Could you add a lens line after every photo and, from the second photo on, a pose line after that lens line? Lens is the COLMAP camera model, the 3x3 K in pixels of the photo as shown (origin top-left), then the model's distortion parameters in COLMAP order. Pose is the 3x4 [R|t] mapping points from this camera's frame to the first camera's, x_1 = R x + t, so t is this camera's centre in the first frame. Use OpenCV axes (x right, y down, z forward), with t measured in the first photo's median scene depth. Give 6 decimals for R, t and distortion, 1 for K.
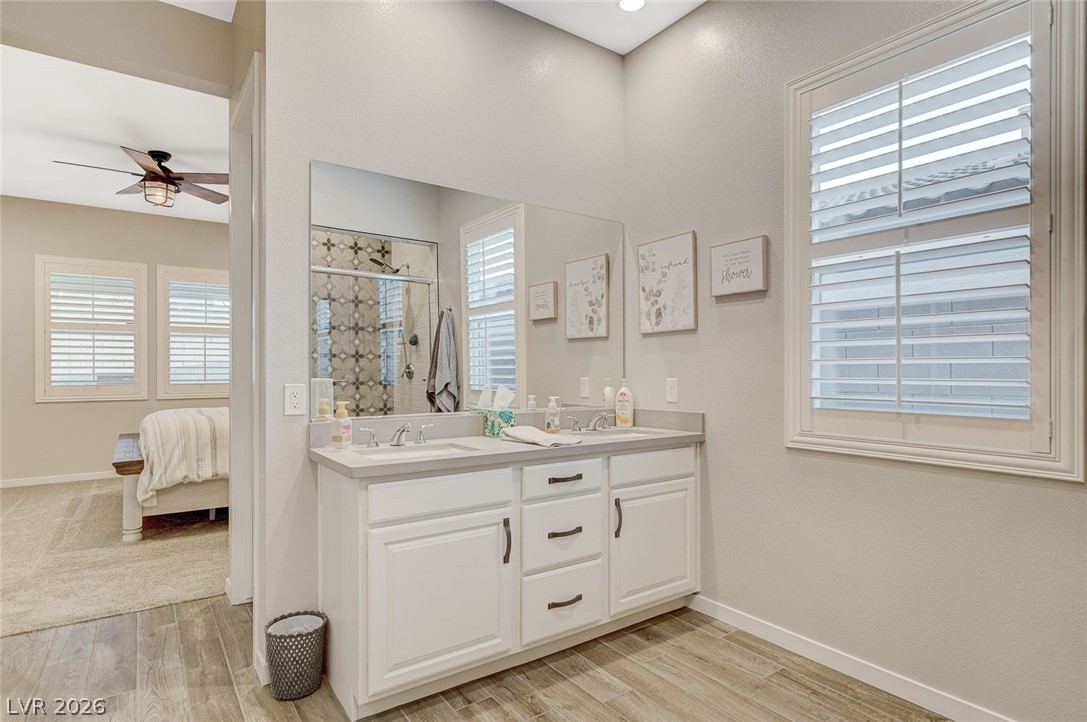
lens RADIAL K [[558.3, 0, 525.5], [0, 558.3, 373.8], [0, 0, 1]] dist [-0.011716, 0.004929]
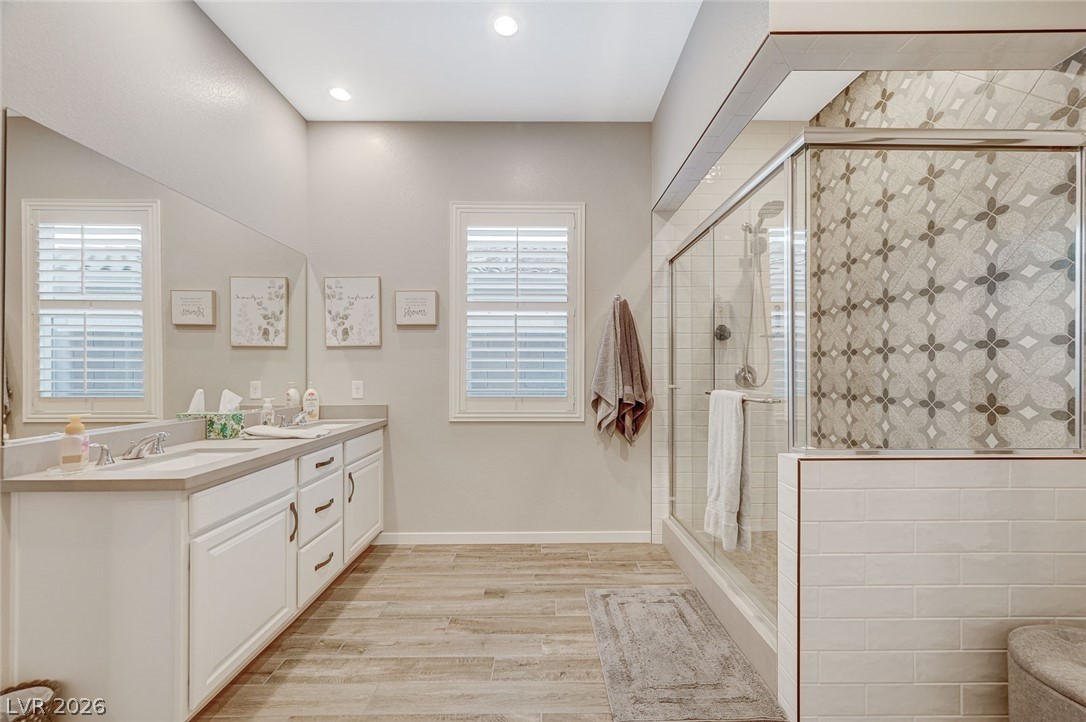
lens RADIAL K [[426.2, 0, 543.2], [0, 426.2, 371.8], [0, 0, 1]] dist [-0.005505, 0.001343]
pose [[0.575311, 0.001789, 0.817933, -0.383669], [0.004486, 0.999976, -0.005342, -0.007502], [-0.817923, 0.006742, 0.575289, 0.041628]]
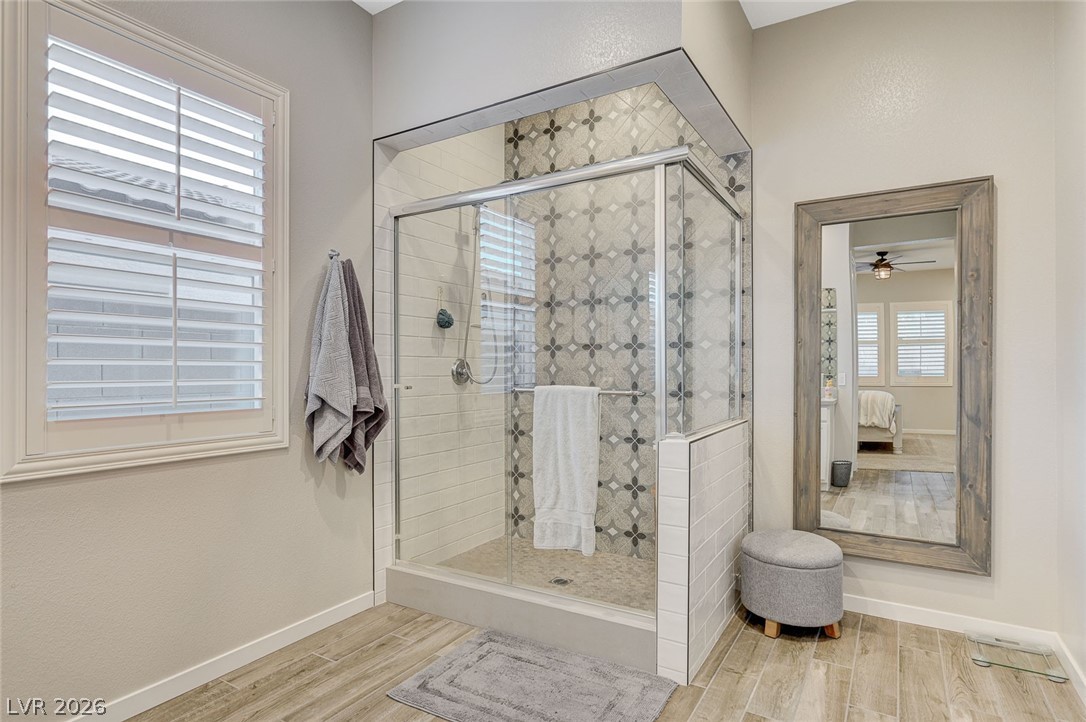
lens RADIAL K [[557.8, 0, 567.1], [0, 557.8, 375.6], [0, 0, 1]] dist [-0.011716, 0.004929]
pose [[-0.399099, -0.005008, 0.916894, -0.406143], [0.010651, 0.999892, 0.010097, -0.001472], [-0.916846, 0.013795, -0.399003, 0.570513]]
